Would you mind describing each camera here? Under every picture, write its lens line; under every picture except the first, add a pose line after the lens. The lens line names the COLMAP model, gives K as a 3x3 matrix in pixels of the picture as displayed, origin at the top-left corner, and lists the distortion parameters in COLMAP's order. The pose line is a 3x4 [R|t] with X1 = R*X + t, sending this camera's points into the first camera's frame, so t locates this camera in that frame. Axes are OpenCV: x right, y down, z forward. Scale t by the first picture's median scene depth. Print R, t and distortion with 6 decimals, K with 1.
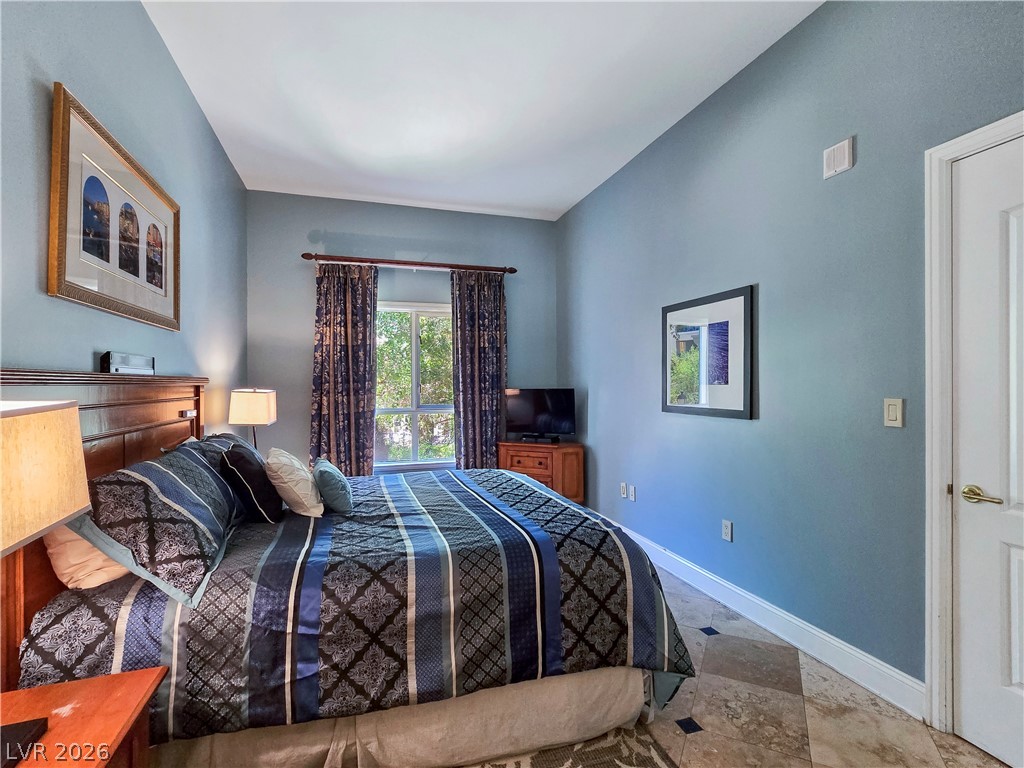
lens RADIAL K [[519.3, 0, 423.1], [0, 519.3, 387.1], [0, 0, 1]] dist [-0.002994, -0.000576]
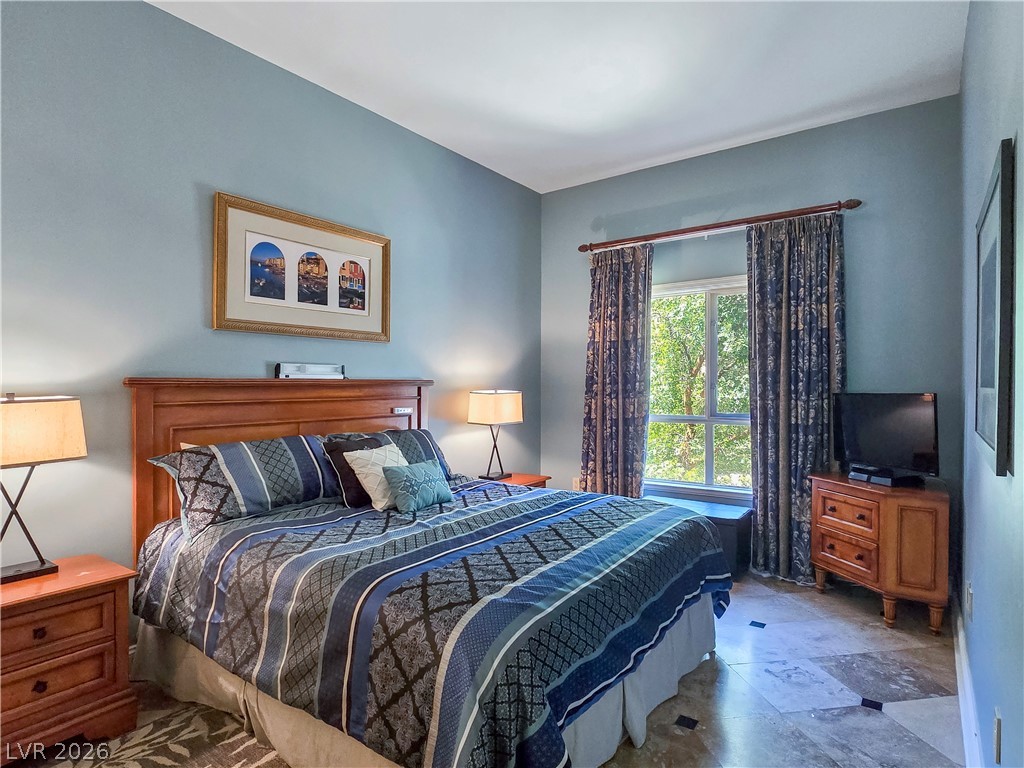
lens RADIAL K [[519.3, 0, 423.1], [0, 519.3, 387.1], [0, 0, 1]] dist [-0.002994, -0.000576]
pose [[0.613937, 0.002248, -0.789352, 0.348647], [-0.002415, 0.999997, 0.000970, -0.002796], [0.789351, 0.001311, 0.613940, 0.207473]]
